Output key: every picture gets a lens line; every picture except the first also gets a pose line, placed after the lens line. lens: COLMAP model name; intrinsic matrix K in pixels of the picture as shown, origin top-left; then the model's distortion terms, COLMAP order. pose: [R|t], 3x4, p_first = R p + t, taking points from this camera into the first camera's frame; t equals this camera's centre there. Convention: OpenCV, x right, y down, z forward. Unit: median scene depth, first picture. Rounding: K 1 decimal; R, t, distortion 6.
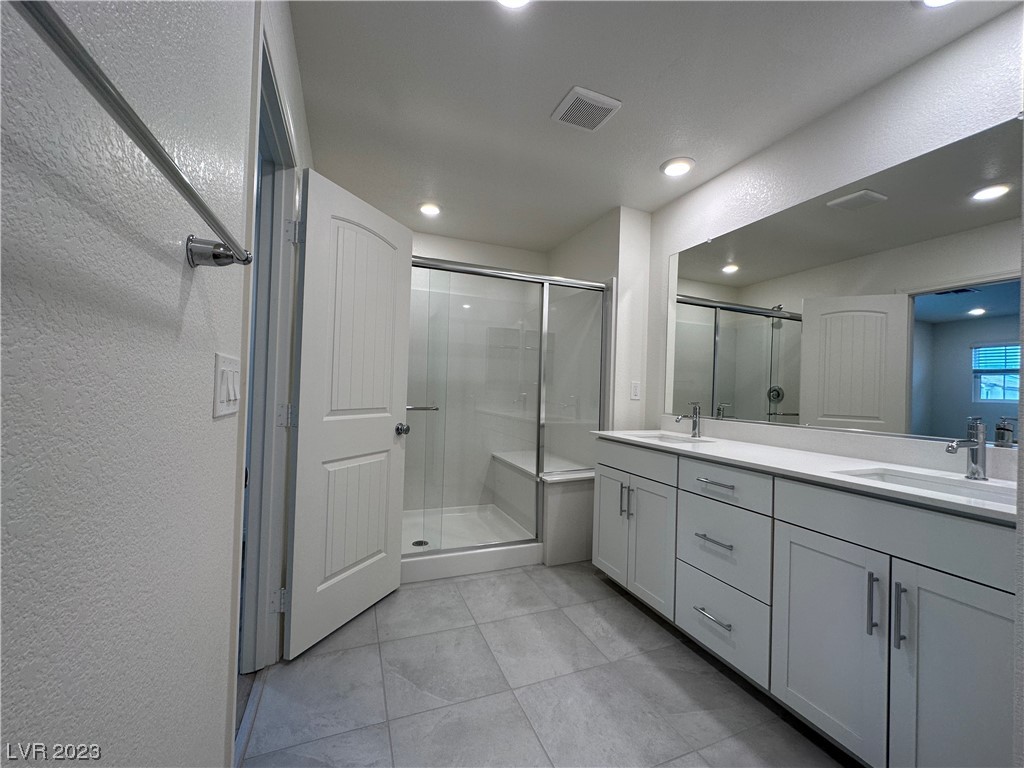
lens RADIAL K [[409.2, 0, 506.4], [0, 409.2, 382.0], [0, 0, 1]] dist [-0.000931, 0.000140]
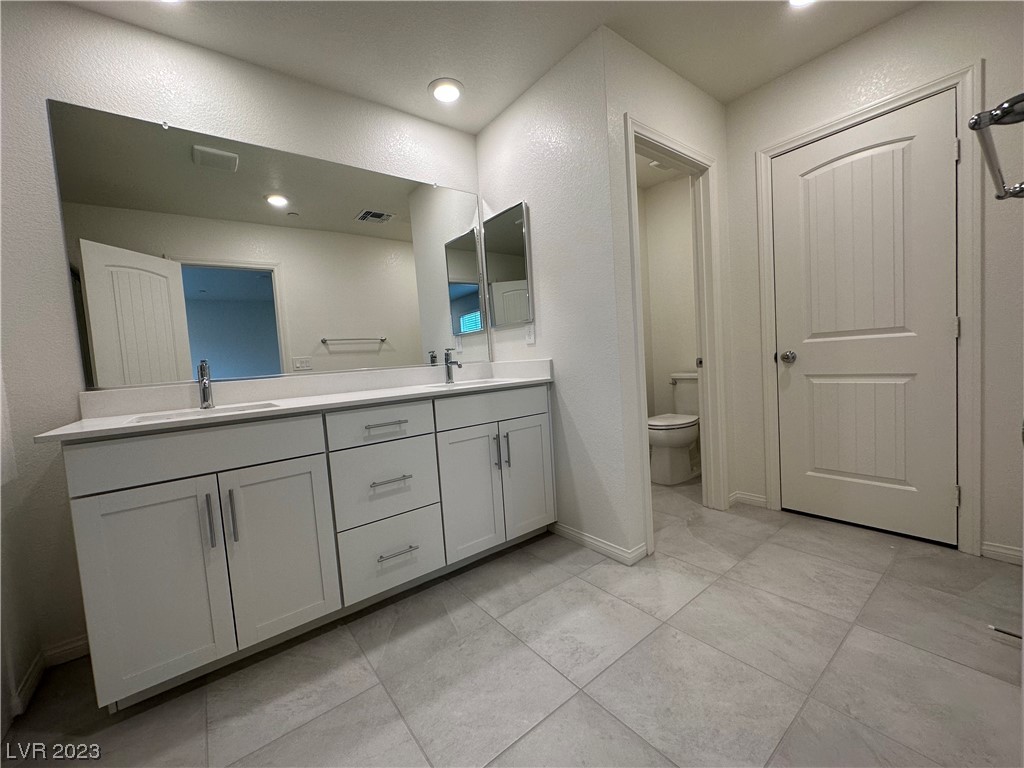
lens RADIAL K [[409.2, 0, 514.5], [0, 409.2, 387.9], [0, 0, 1]] dist [-0.000931, 0.000140]
pose [[-0.287729, -0.075490, 0.954732, -0.522254], [0.048215, 0.994483, 0.093164, 0.080238], [-0.956497, 0.072839, -0.282502, 0.967020]]
